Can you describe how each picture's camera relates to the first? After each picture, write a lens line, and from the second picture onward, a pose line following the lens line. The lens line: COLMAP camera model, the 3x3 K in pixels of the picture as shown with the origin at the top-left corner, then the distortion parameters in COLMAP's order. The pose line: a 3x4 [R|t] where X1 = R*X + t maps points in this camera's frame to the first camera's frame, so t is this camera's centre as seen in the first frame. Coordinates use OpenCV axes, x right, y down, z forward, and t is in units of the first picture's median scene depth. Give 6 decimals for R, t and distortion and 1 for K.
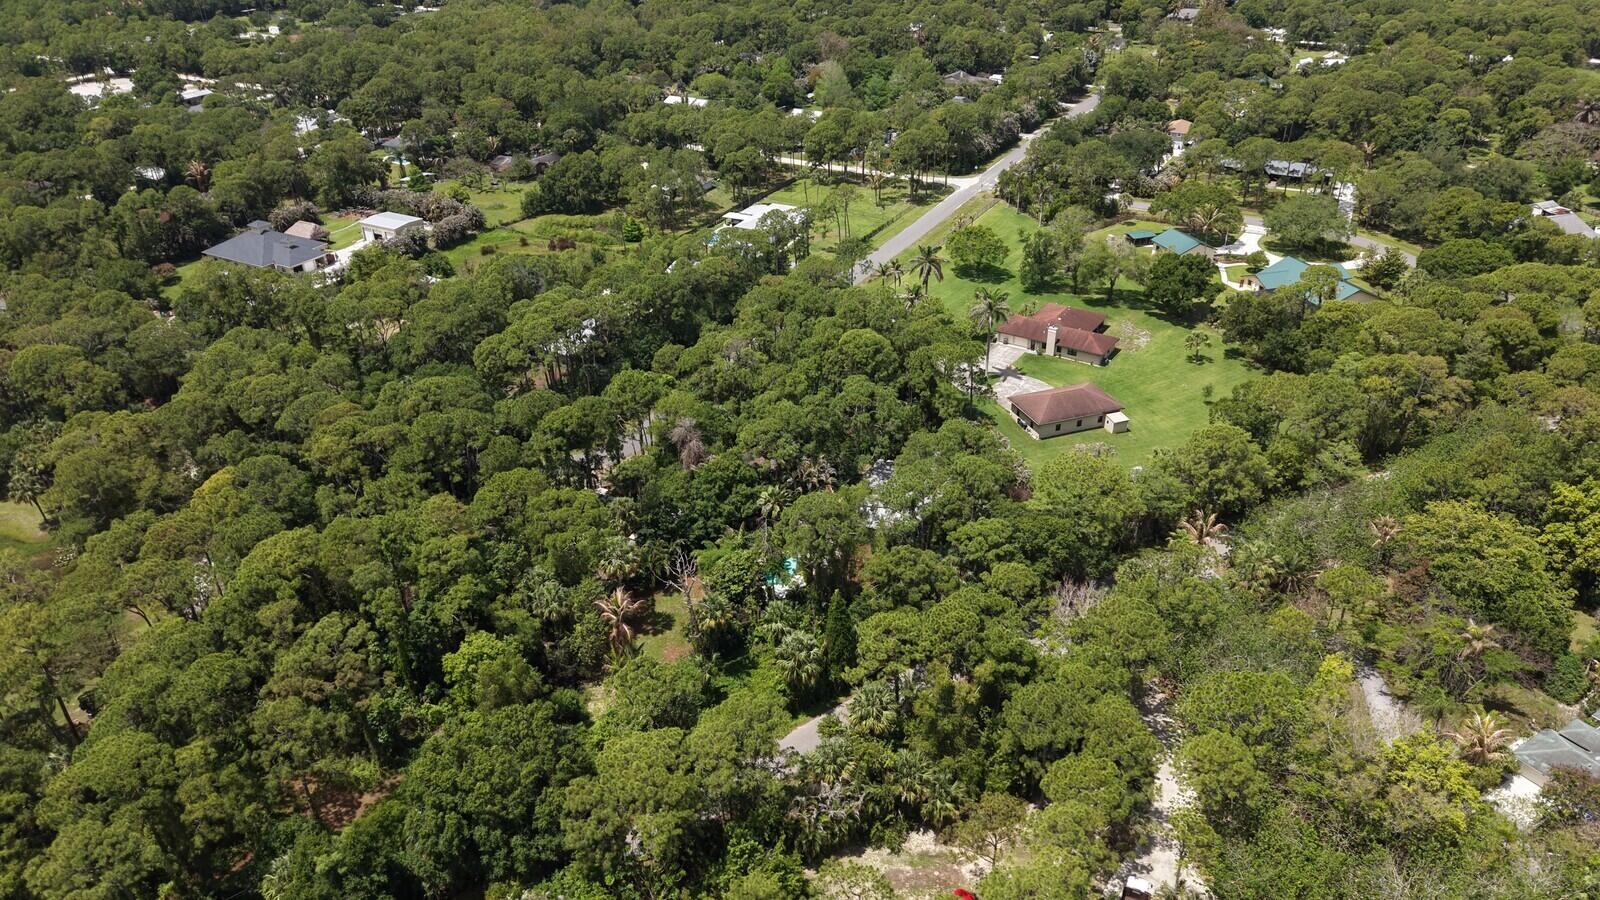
lens RADIAL K [[1134.7, 0, 795.6], [0, 1134.7, 411.1], [0, 0, 1]] dist [0.059038, -0.000926]
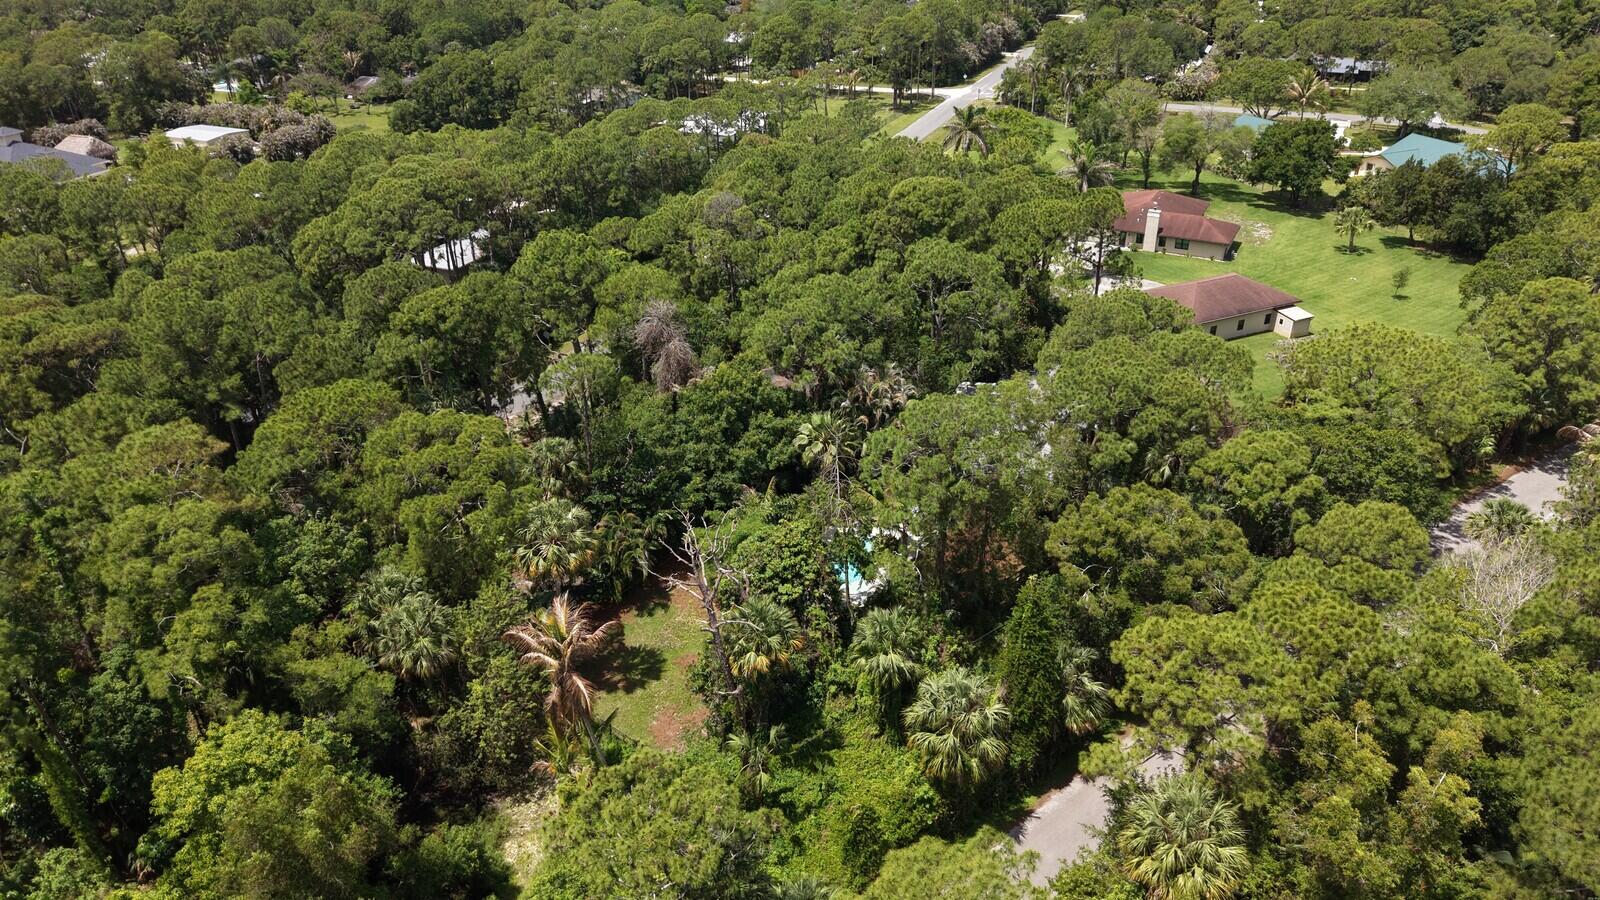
lens RADIAL K [[1127.1, 0, 793.7], [0, 1127.1, 423.3], [0, 0, 1]] dist [0.008866, 0.000698]
pose [[0.995812, -0.042682, 0.080849, -0.082819], [0.043942, 0.998938, -0.013866, 0.082665], [-0.080171, 0.017360, 0.996630, 0.464976]]
